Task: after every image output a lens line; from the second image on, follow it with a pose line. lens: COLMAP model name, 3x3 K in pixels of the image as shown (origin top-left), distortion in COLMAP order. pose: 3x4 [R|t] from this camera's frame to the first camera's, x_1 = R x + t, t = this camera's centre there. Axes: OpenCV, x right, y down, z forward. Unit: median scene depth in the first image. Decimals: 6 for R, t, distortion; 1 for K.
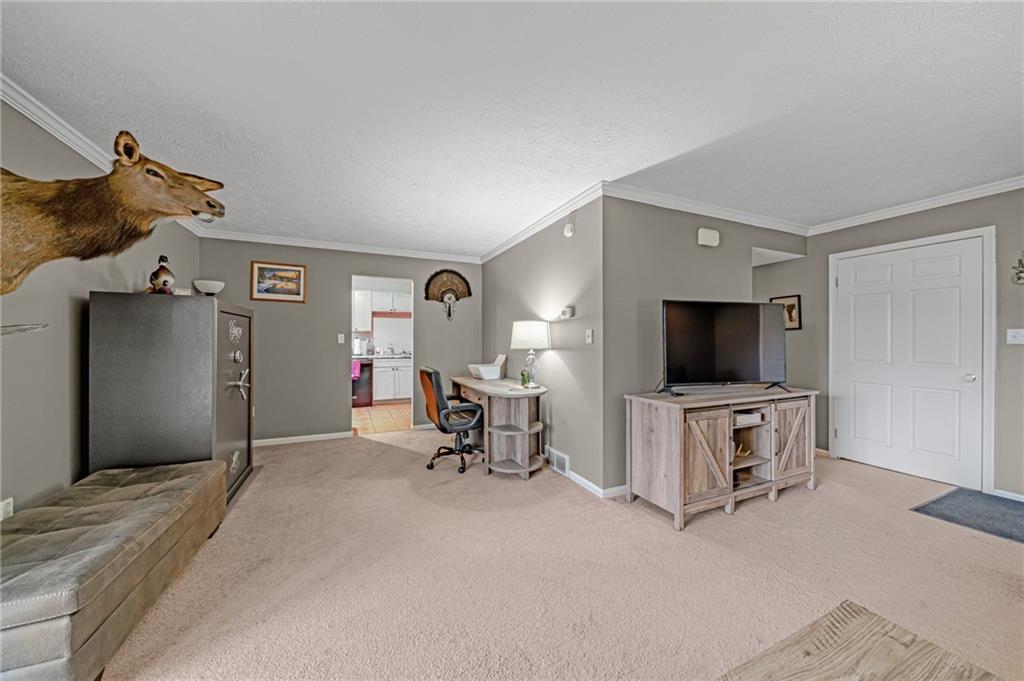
lens RADIAL K [[357.2, 0, 512.9], [0, 357.2, 341.2], [0, 0, 1]] dist [-0.003085, -0.000208]
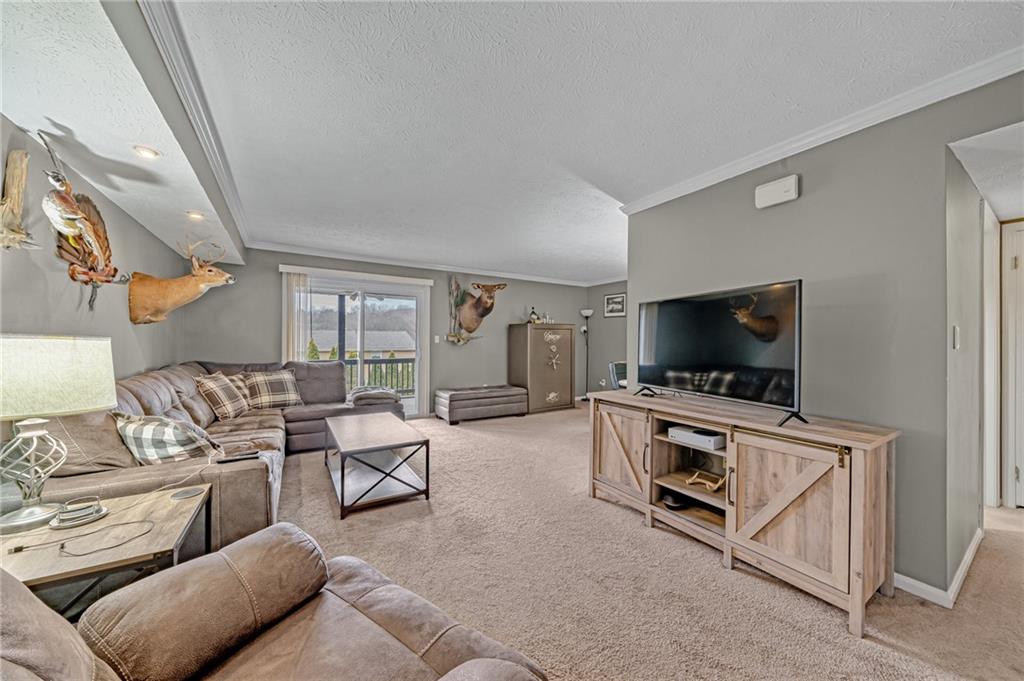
lens RADIAL K [[357.2, 0, 516.5], [0, 357.2, 341.5], [0, 0, 1]] dist [-0.003085, -0.000208]
pose [[0.144838, 0.002696, -0.989452, 1.287008], [-0.002435, 0.999994, 0.002368, -0.002479], [0.989452, 0.002066, 0.144843, 0.448907]]
